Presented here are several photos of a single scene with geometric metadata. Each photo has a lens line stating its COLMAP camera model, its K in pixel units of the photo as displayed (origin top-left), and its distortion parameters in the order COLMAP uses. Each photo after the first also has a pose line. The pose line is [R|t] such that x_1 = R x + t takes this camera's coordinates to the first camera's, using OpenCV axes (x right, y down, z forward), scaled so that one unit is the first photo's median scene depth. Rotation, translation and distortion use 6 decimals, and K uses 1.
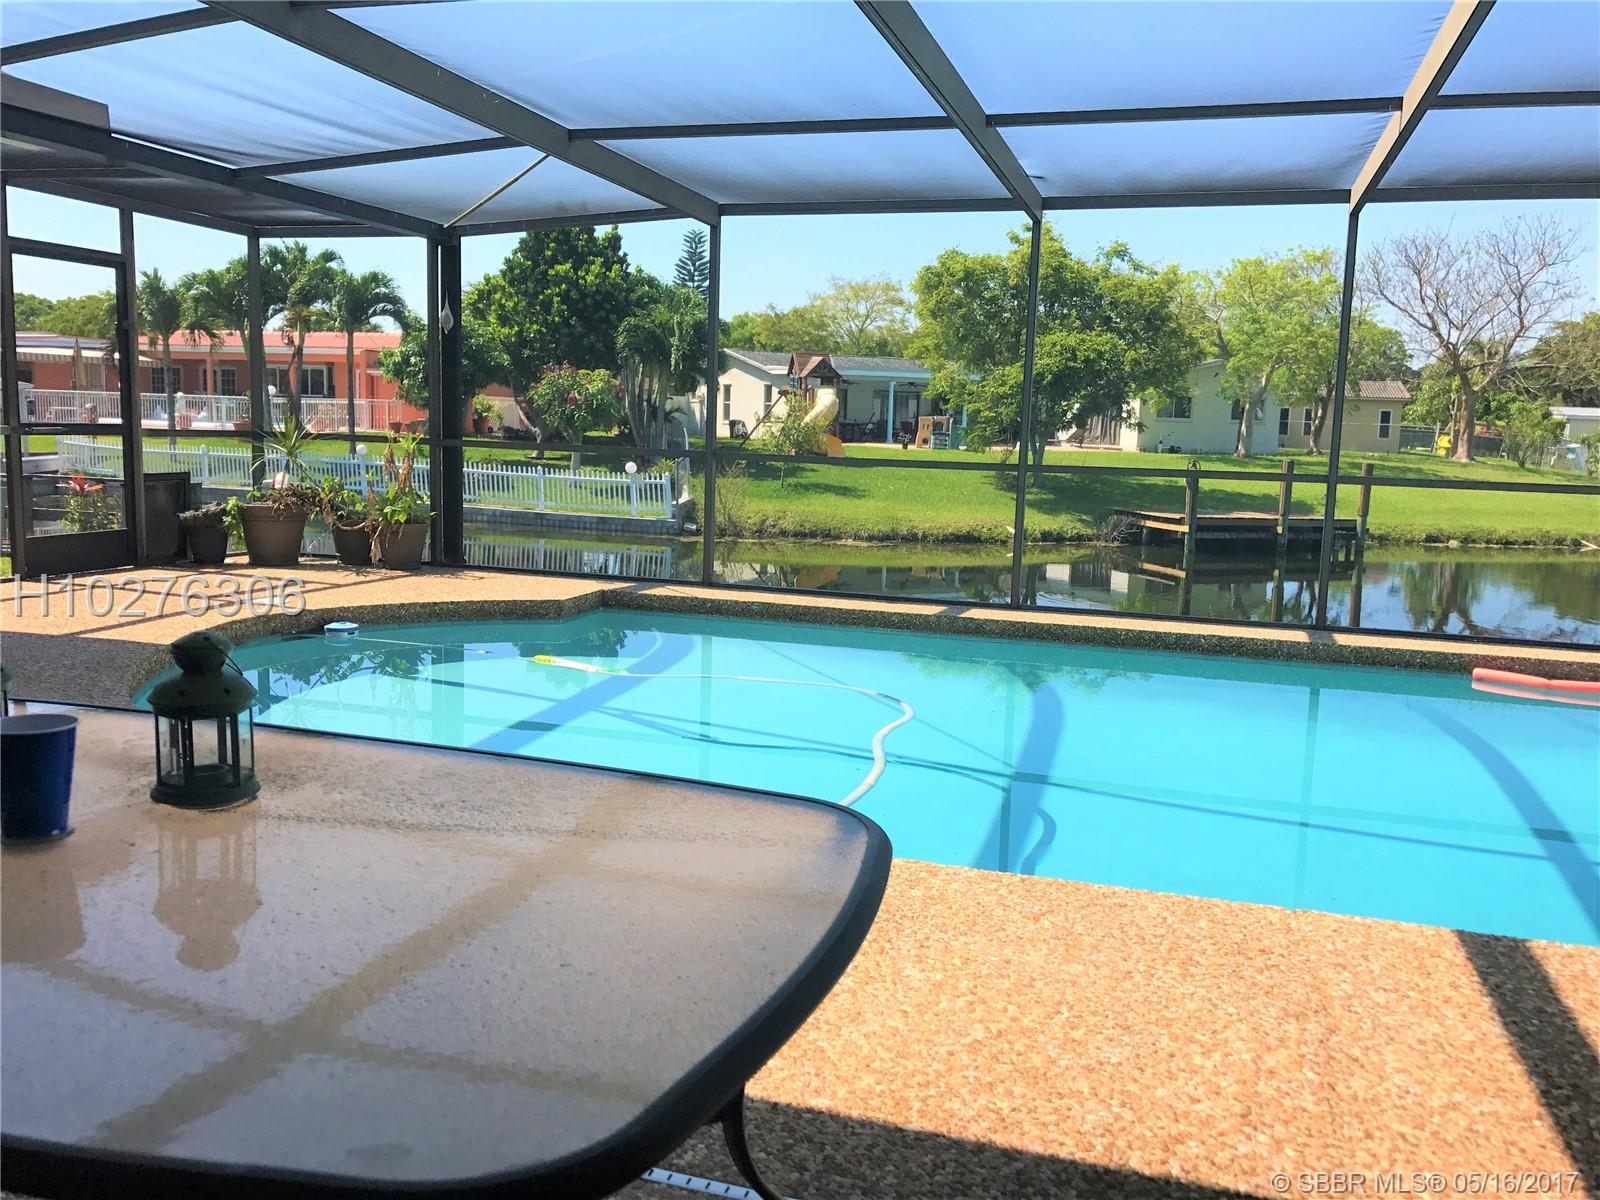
lens RADIAL K [[1307.1, 0, 812.3], [0, 1307.1, 589.1], [0, 0, 1]] dist [0.039766, -0.061456]
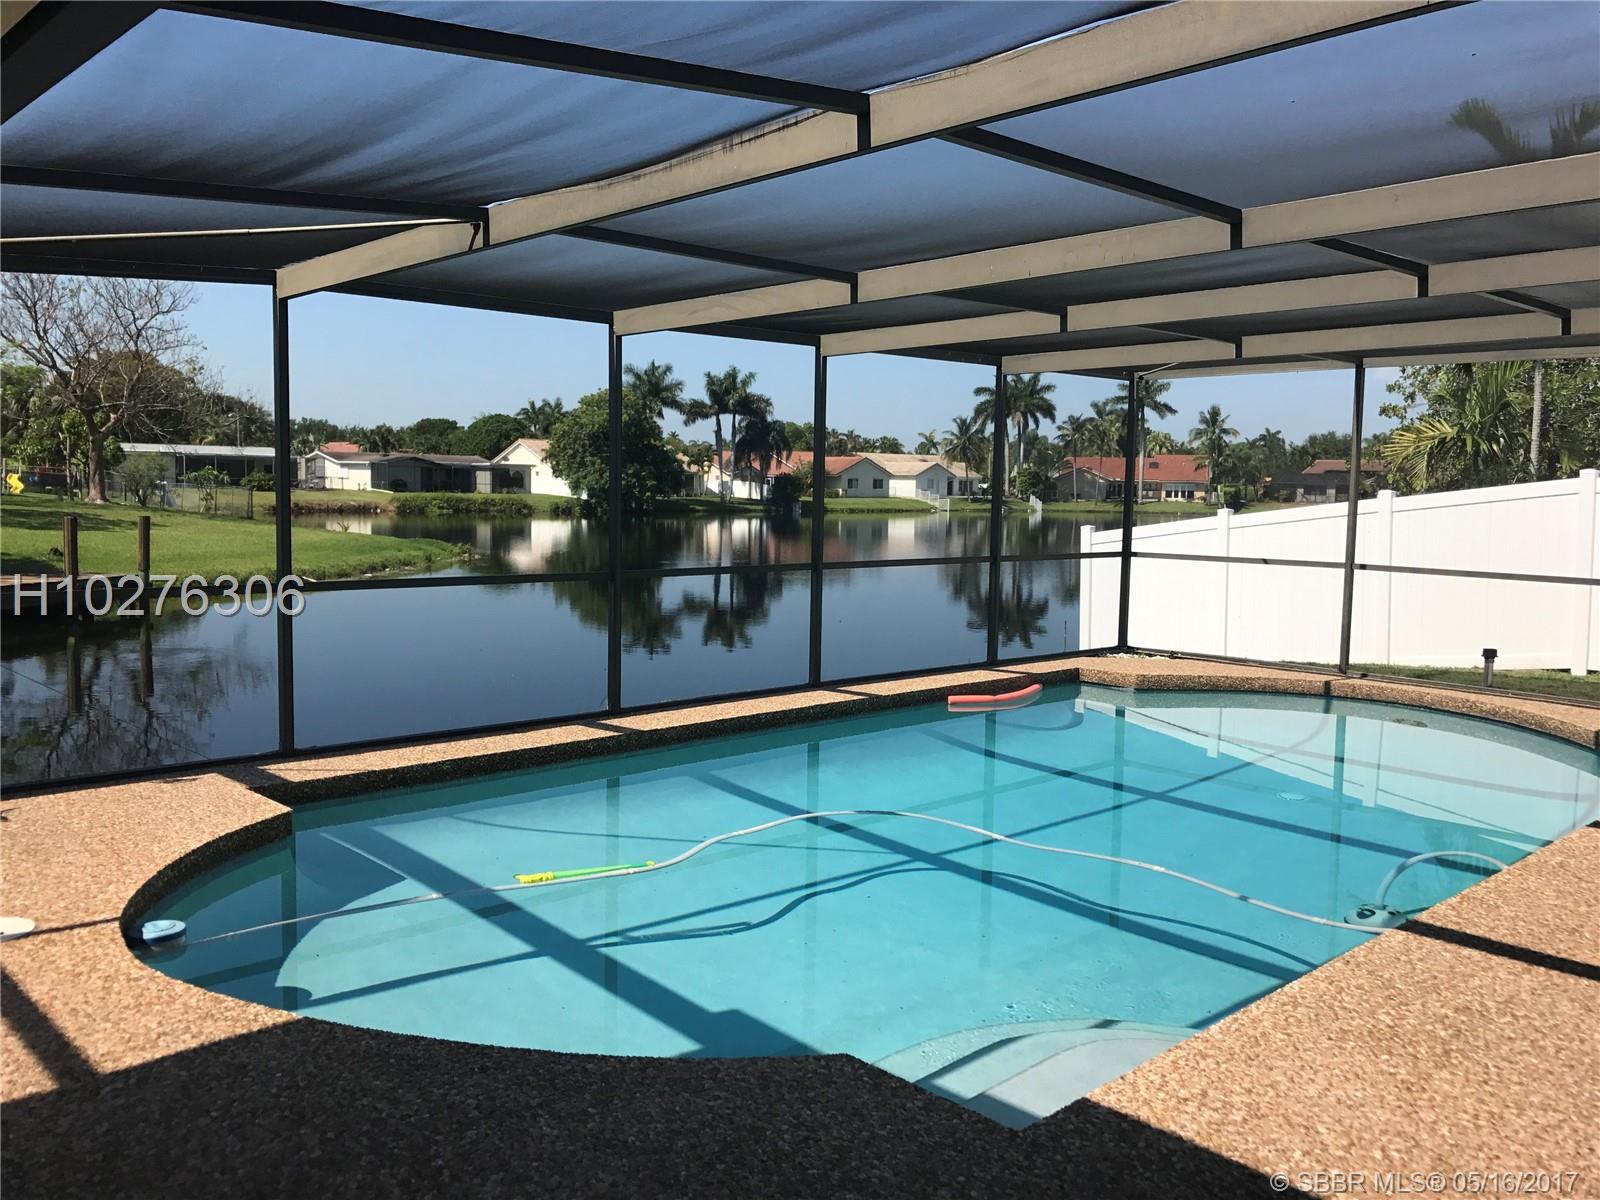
lens RADIAL K [[1307.1, 0, 794.6], [0, 1307.1, 590.1], [0, 0, 1]] dist [0.039766, -0.061456]
pose [[0.501932, -0.092571, 0.859939, -0.160550], [0.110354, 0.992984, 0.042481, -0.027337], [-0.857838, 0.073575, 0.508627, 0.092145]]
